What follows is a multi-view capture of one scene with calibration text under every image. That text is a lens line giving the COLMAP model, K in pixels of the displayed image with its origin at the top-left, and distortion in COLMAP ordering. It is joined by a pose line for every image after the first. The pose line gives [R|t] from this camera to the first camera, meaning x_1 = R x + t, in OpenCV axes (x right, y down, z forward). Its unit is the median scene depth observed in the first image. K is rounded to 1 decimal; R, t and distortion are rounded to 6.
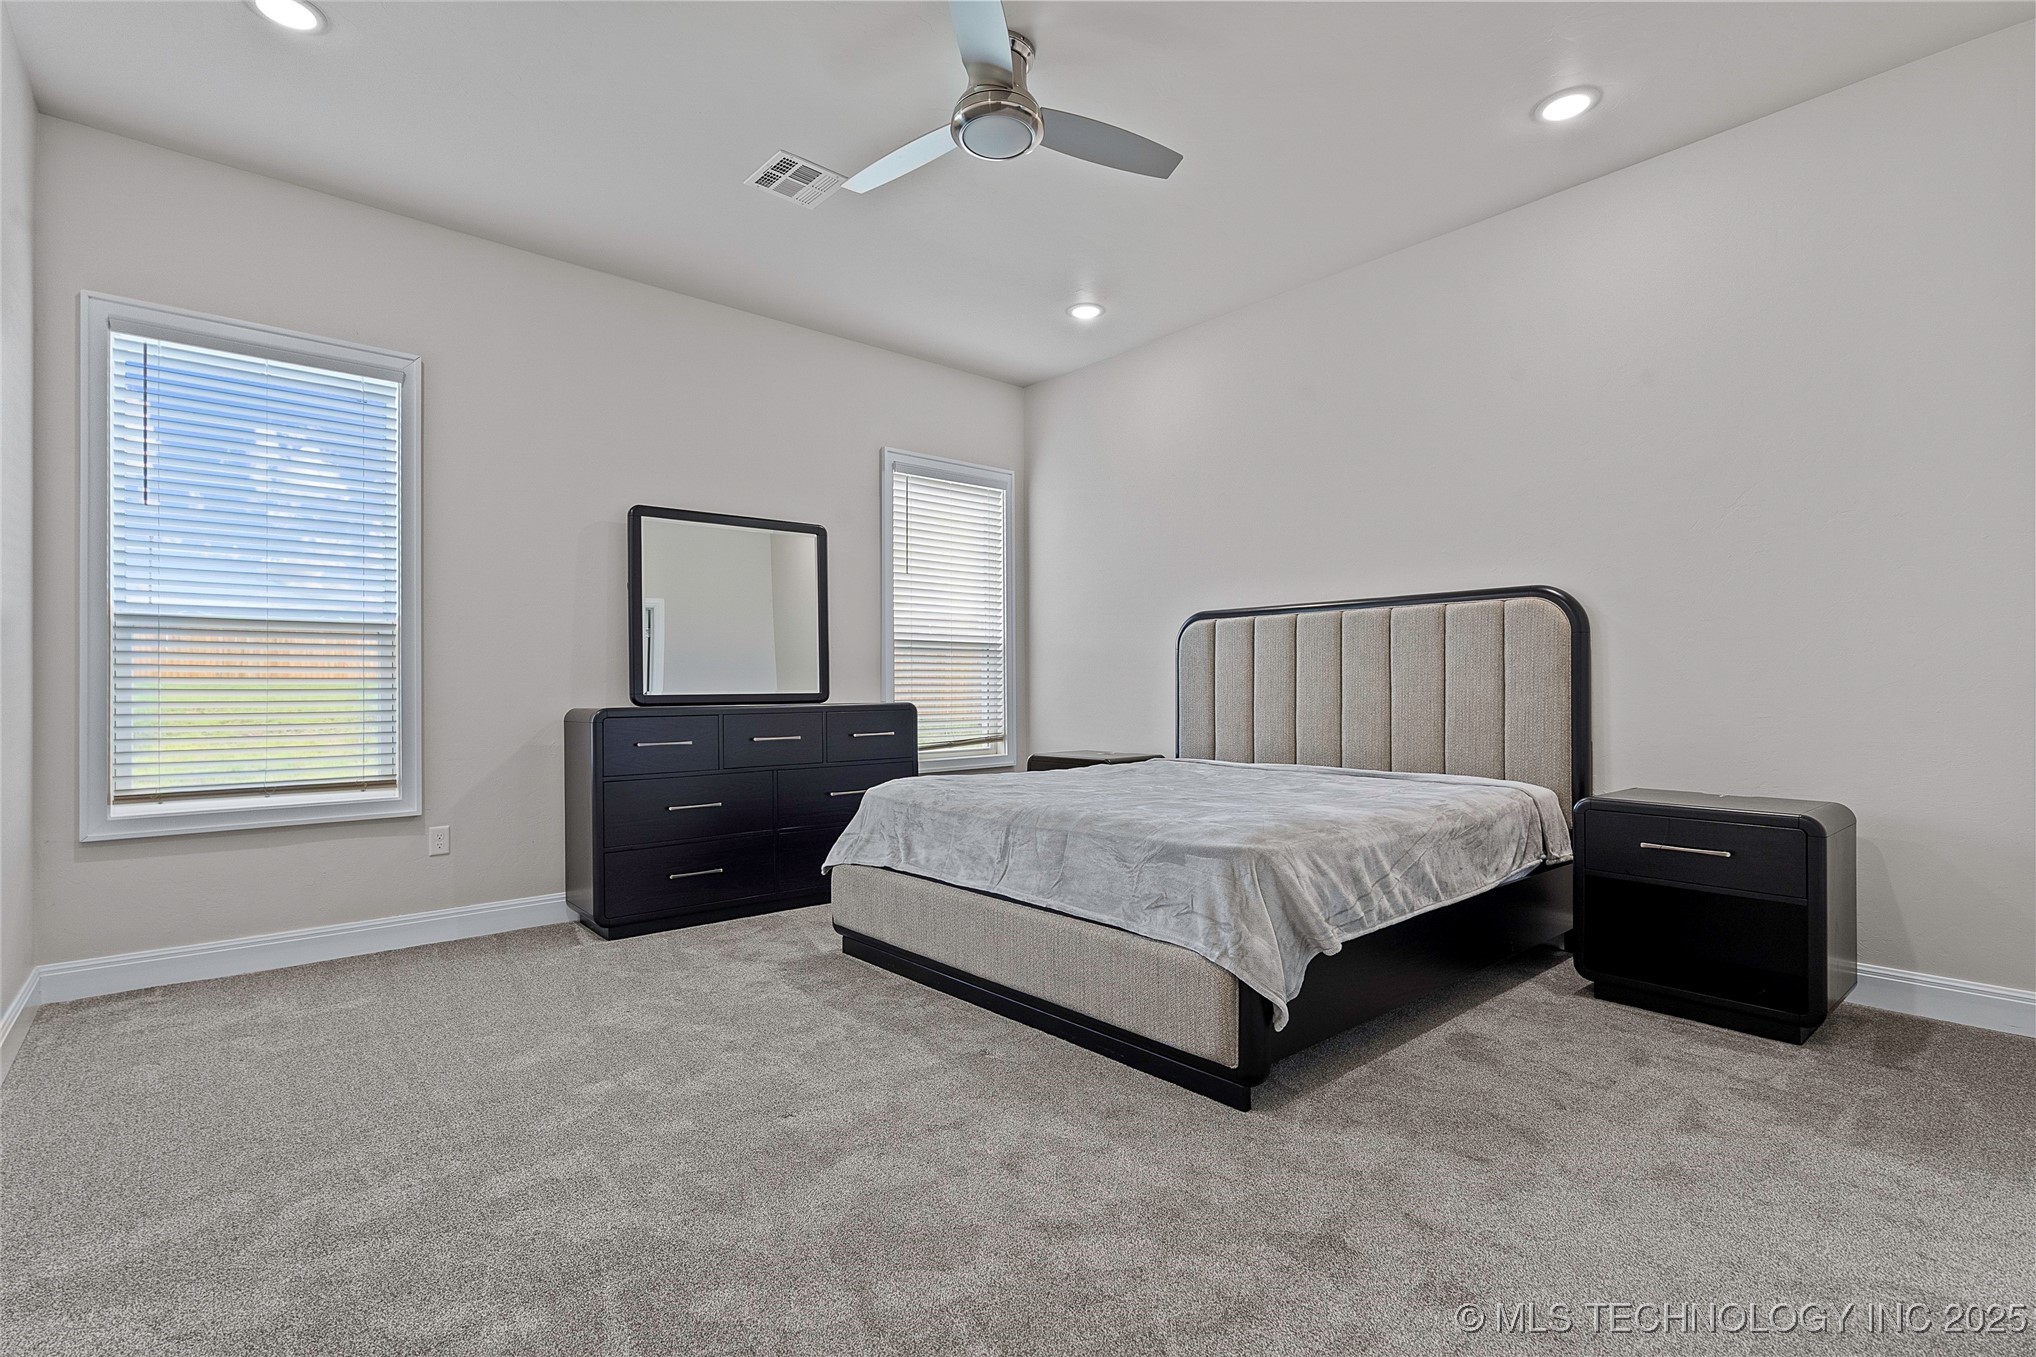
lens RADIAL K [[937.2, 0, 1028.3], [0, 937.2, 679.3], [0, 0, 1]] dist [-0.003528, -0.000424]
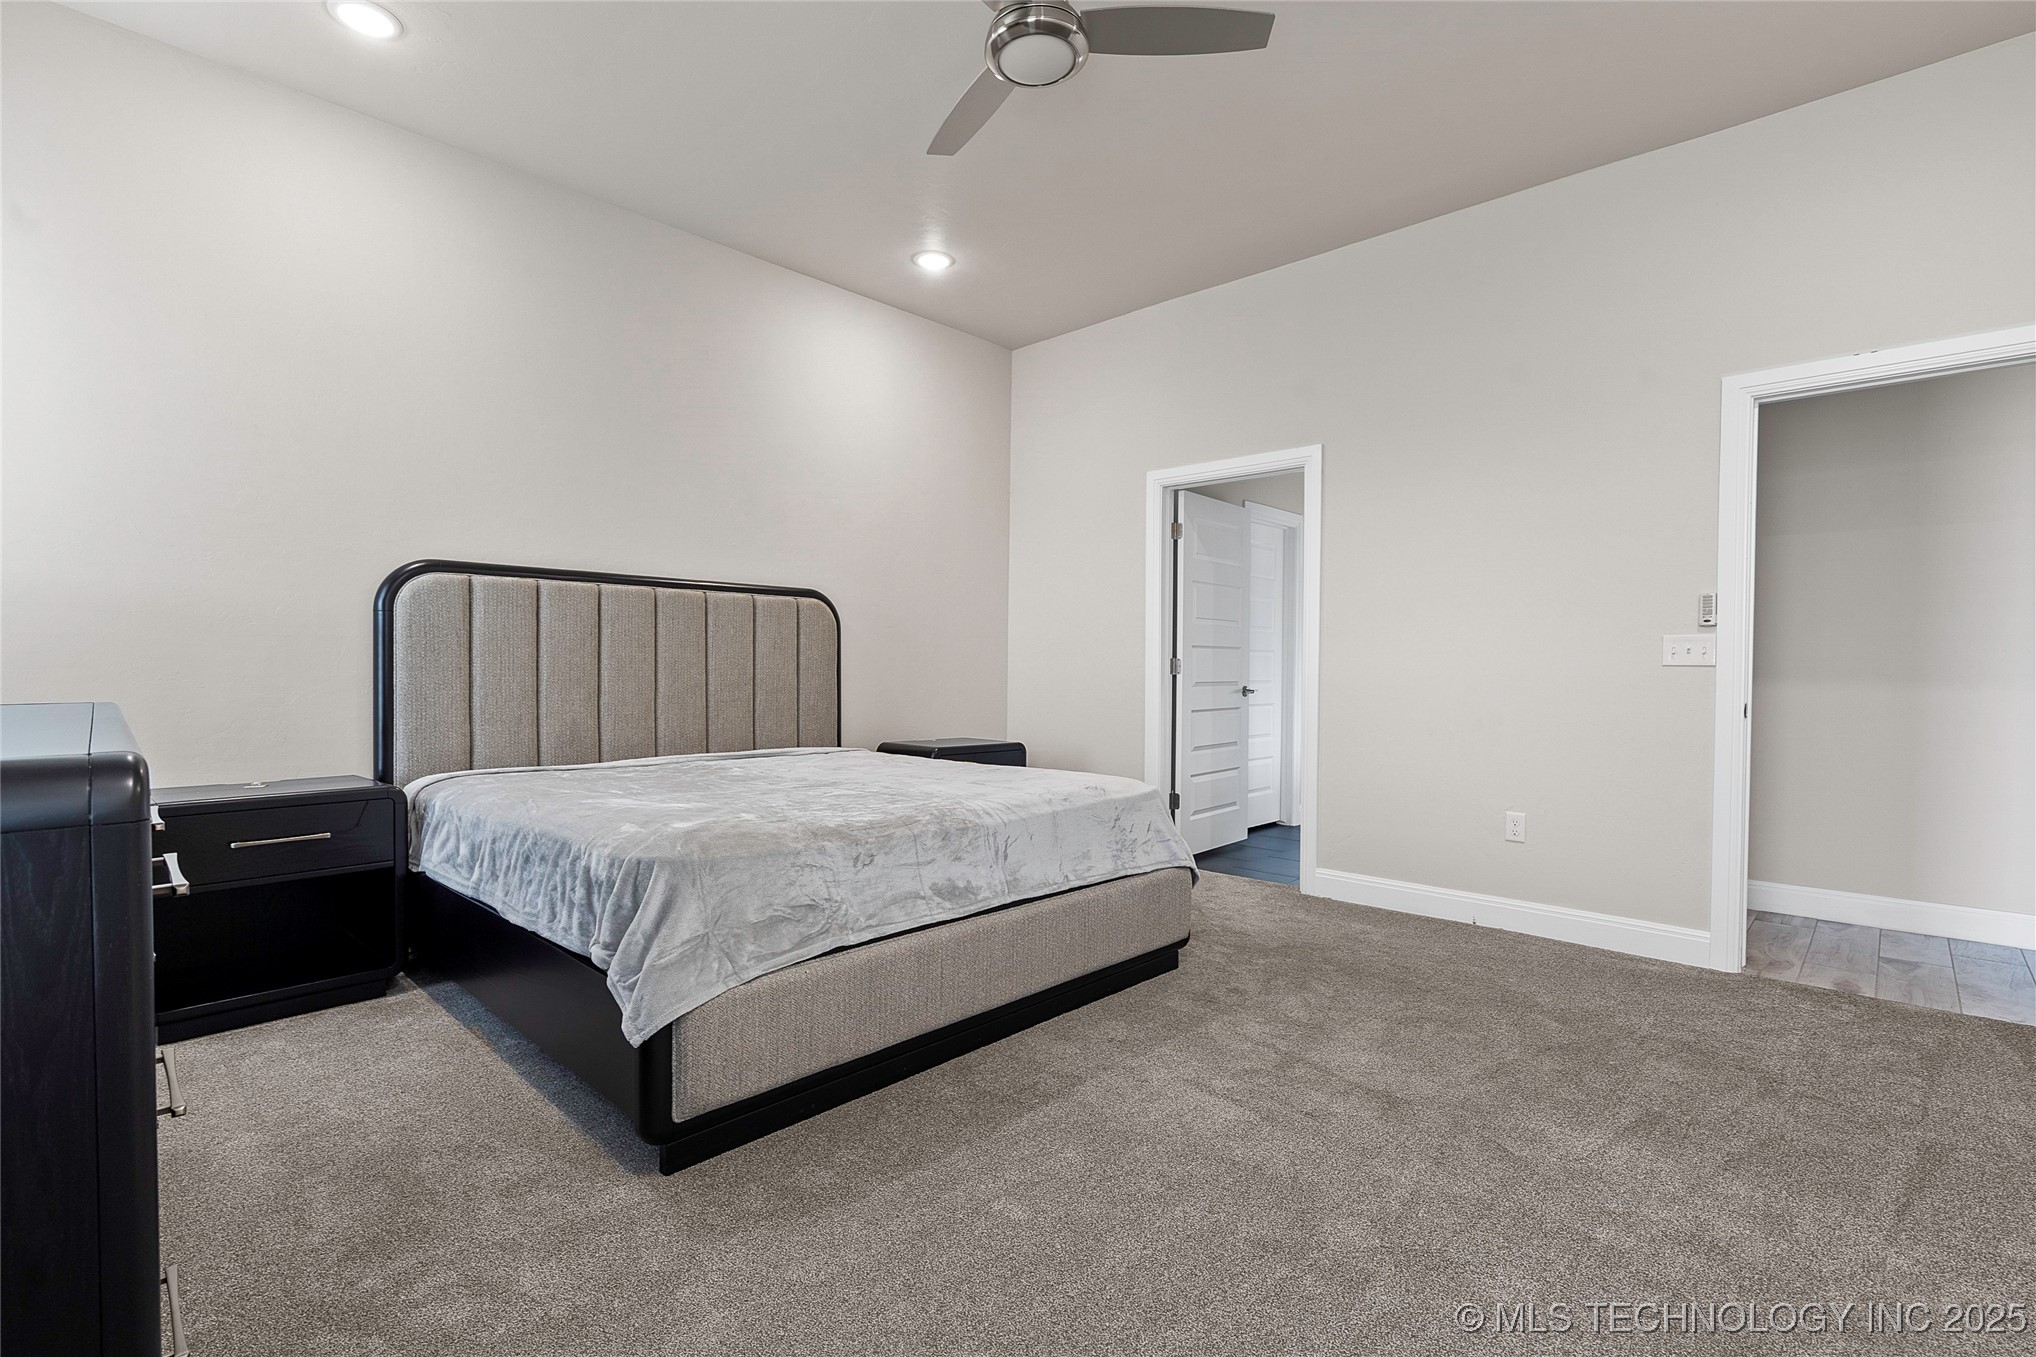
lens RADIAL K [[937.2, 0, 1026.7], [0, 937.2, 681.6], [0, 0, 1]] dist [-0.003528, -0.000424]
pose [[-0.073903, -0.011924, 0.997194, -0.659849], [-0.014016, 0.999842, 0.010917, 0.004569], [-0.997167, -0.013170, -0.074059, 0.748160]]
